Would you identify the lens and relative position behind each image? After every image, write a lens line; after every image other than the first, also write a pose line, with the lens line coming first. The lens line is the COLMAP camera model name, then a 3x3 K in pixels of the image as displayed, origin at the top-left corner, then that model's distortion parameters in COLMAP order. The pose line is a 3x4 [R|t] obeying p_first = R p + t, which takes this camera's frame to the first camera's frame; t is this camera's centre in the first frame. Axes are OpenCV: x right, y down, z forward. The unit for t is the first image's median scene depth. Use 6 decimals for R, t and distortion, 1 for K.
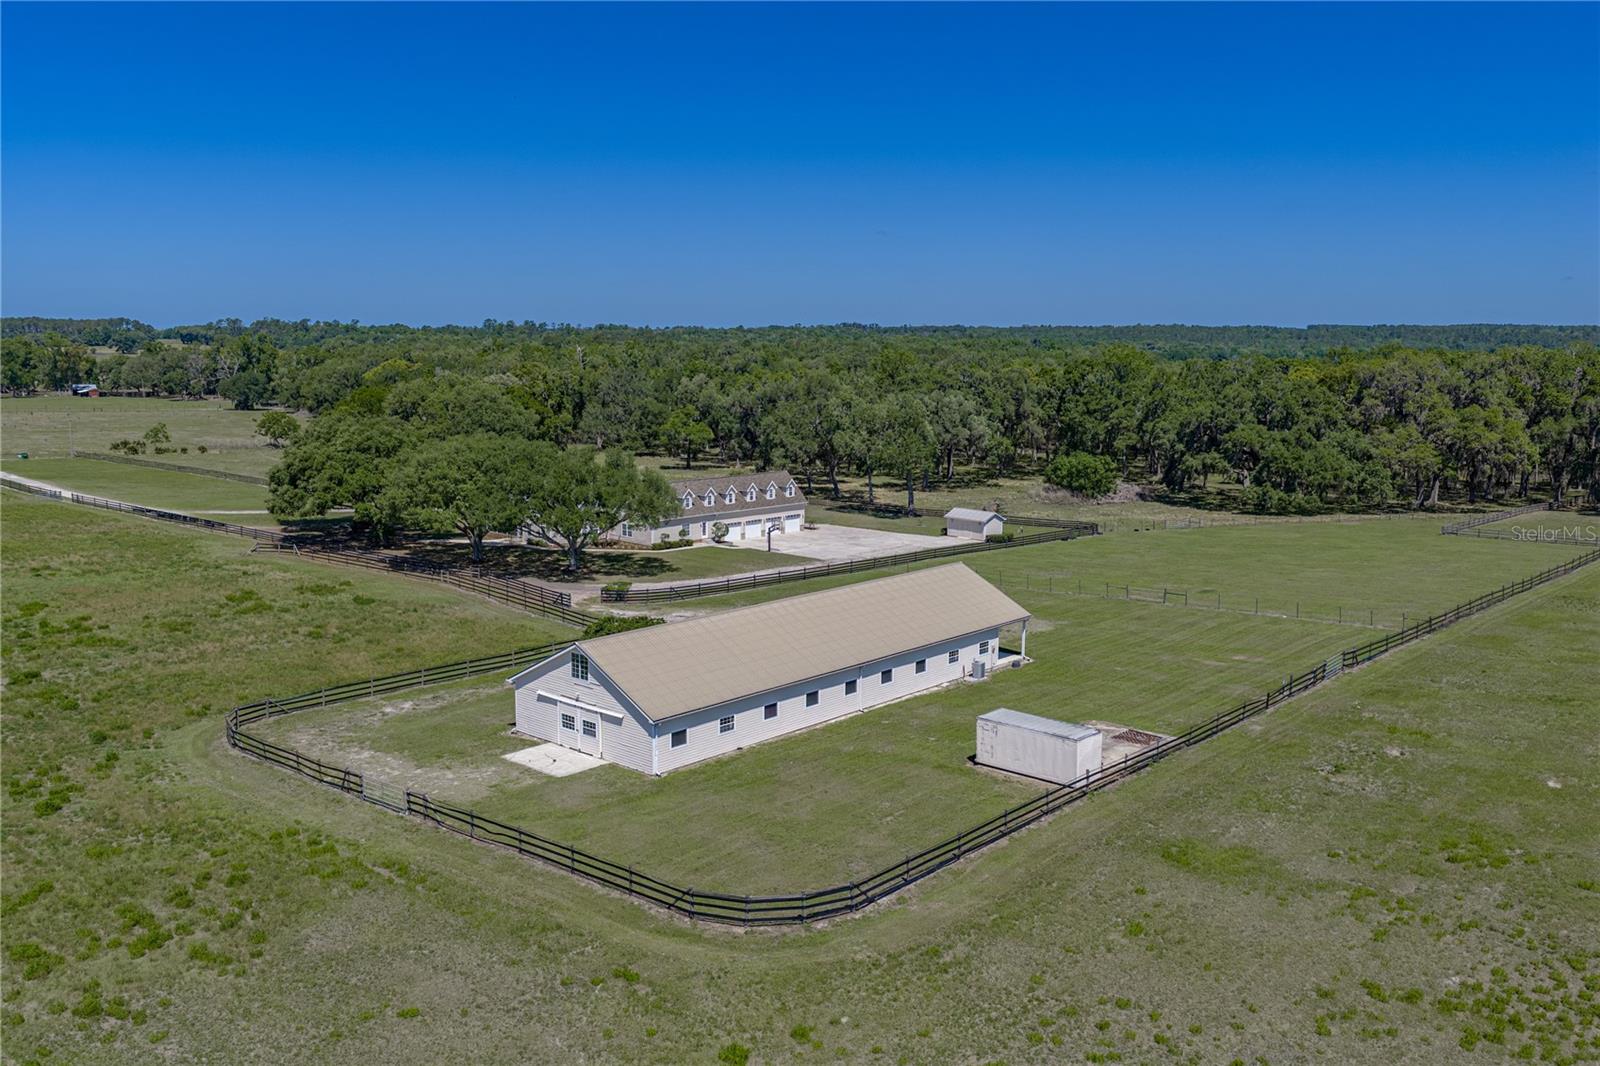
lens RADIAL K [[1327.0, 0, 800.0], [0, 1327.0, 533.0], [0, 0, 1]] dist [0.014102, 0.019327]
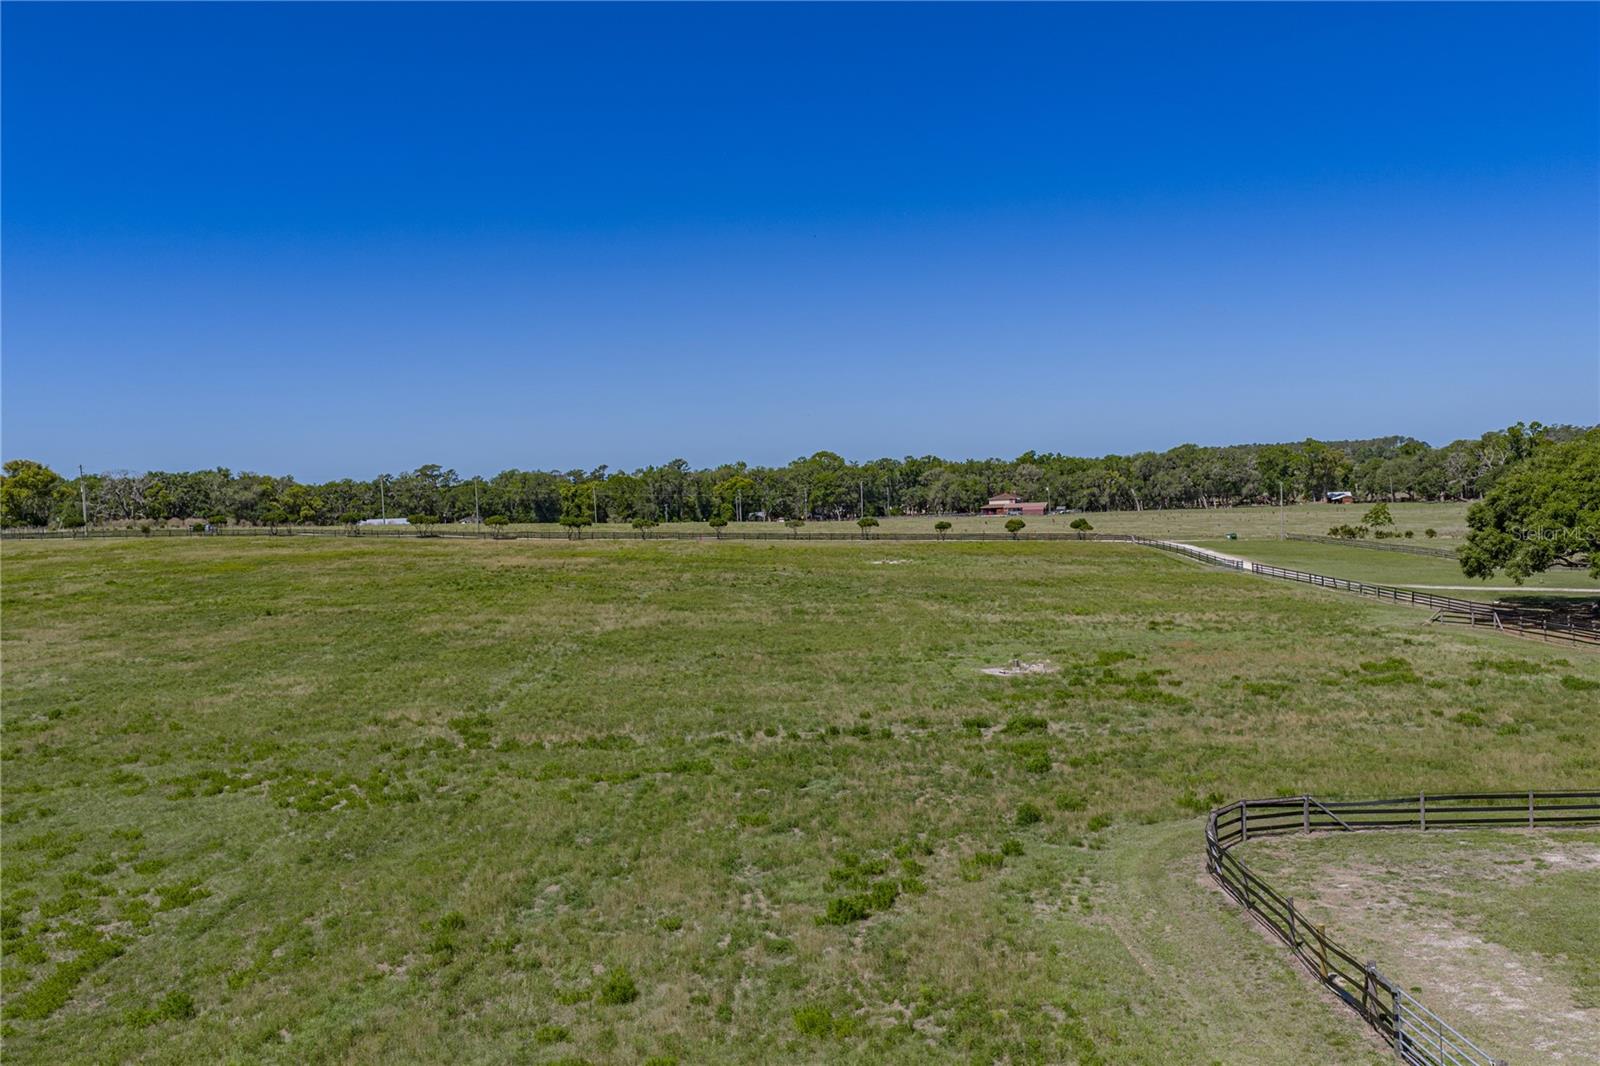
lens RADIAL K [[1418.1, 0, 800.0], [0, 1418.1, 533.0], [0, 0, 1]] dist [0.019215, 0.002883]
pose [[0.645376, -0.005962, -0.763842, -0.055214], [-0.068423, 0.995499, -0.065581, 0.039577], [0.760794, 0.094589, 0.642063, 0.262613]]
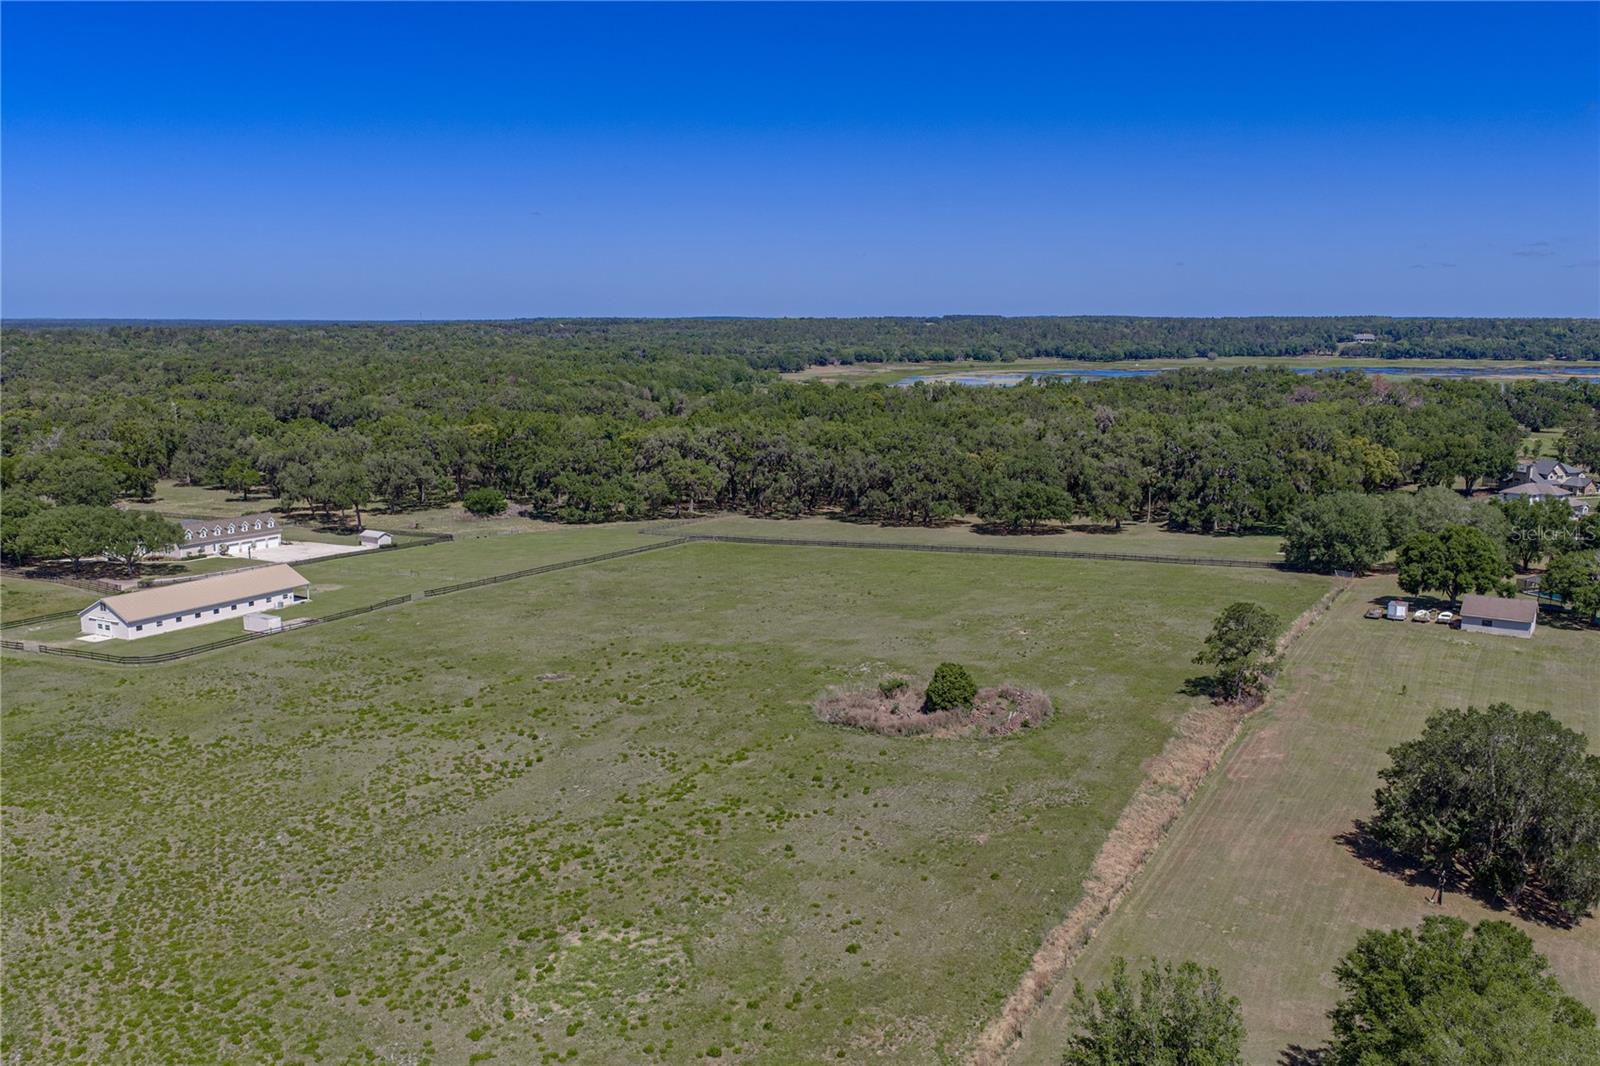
lens RADIAL K [[1335.6, 0, 800.0], [0, 1335.6, 533.0], [0, 0, 1]] dist [0.026808, 0.005210]
pose [[0.972873, -0.038943, 0.228039, 0.326375], [0.036171, 0.999212, 0.016325, -0.027327], [-0.228495, -0.007634, 0.973515, -1.110501]]
